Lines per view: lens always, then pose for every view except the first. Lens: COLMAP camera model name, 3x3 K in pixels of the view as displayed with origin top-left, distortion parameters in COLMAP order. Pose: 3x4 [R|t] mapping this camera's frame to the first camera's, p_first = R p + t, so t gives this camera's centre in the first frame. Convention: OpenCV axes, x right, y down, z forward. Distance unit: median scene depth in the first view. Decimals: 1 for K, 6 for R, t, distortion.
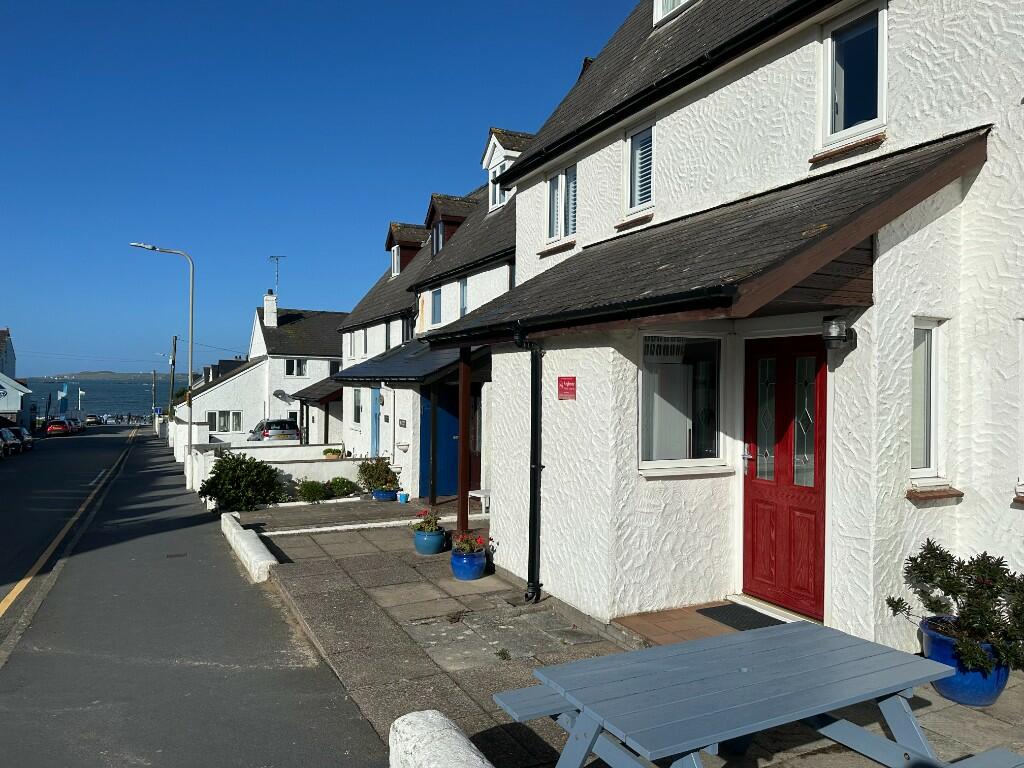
lens RADIAL K [[710.2, 0, 522.6], [0, 710.2, 378.3], [0, 0, 1]] dist [0.042806, -0.034122]
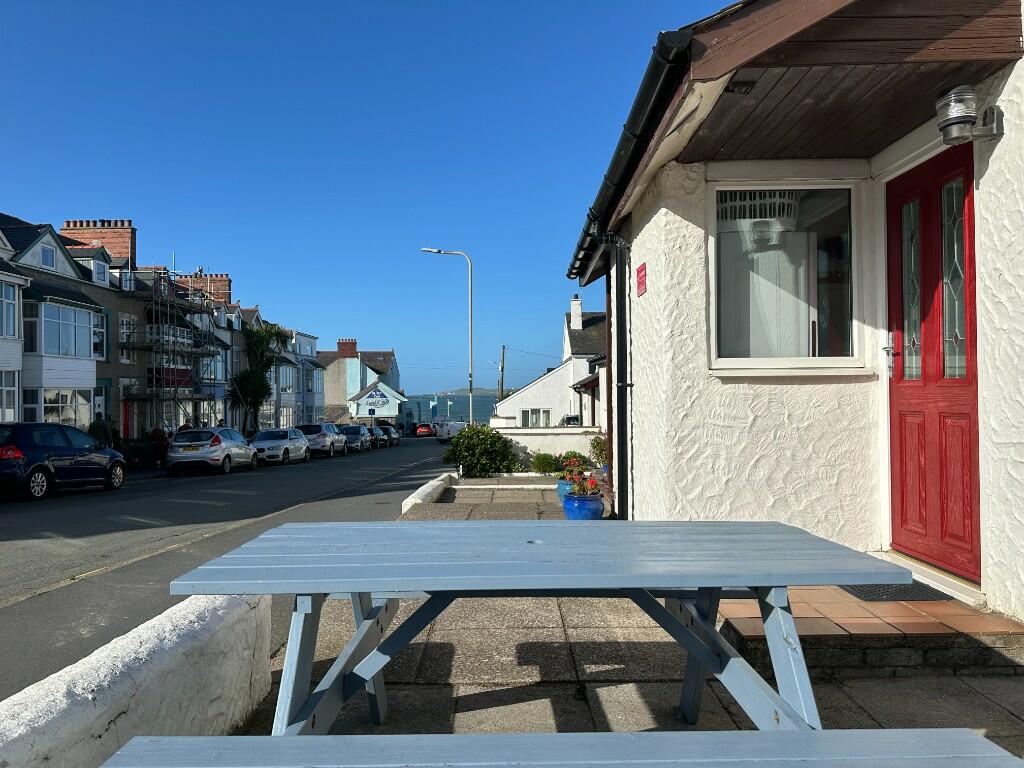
lens RADIAL K [[710.2, 0, 512.5], [0, 710.2, 394.7], [0, 0, 1]] dist [0.042806, -0.034122]
pose [[0.891313, -0.021656, -0.452870, 0.294172], [0.026723, 0.999631, 0.004793, 0.135951], [0.452599, -0.016374, 0.891564, 0.215380]]
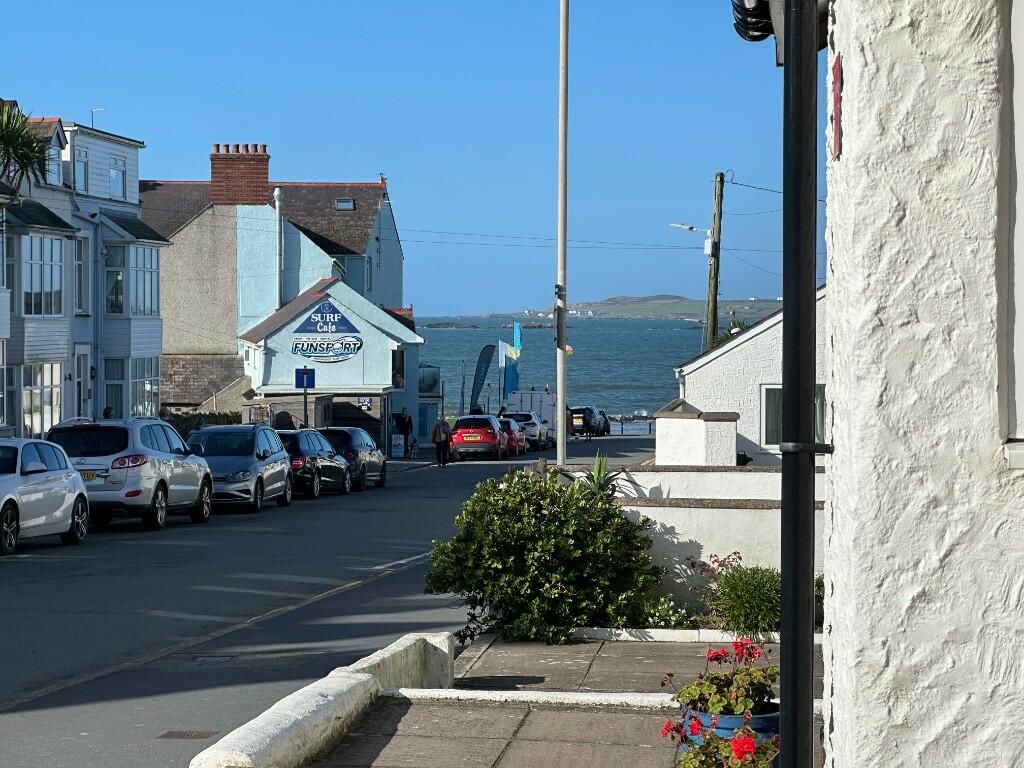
lens RADIAL K [[2276.9, 0, 513.4], [0, 2276.9, 378.5], [0, 0, 1]] dist [0.059101, 0.000000]
pose [[0.834450, 0.003490, -0.551072, 0.393173], [0.014637, 0.999487, 0.028495, 0.080688], [0.550889, -0.031844, 0.833971, 0.301858]]
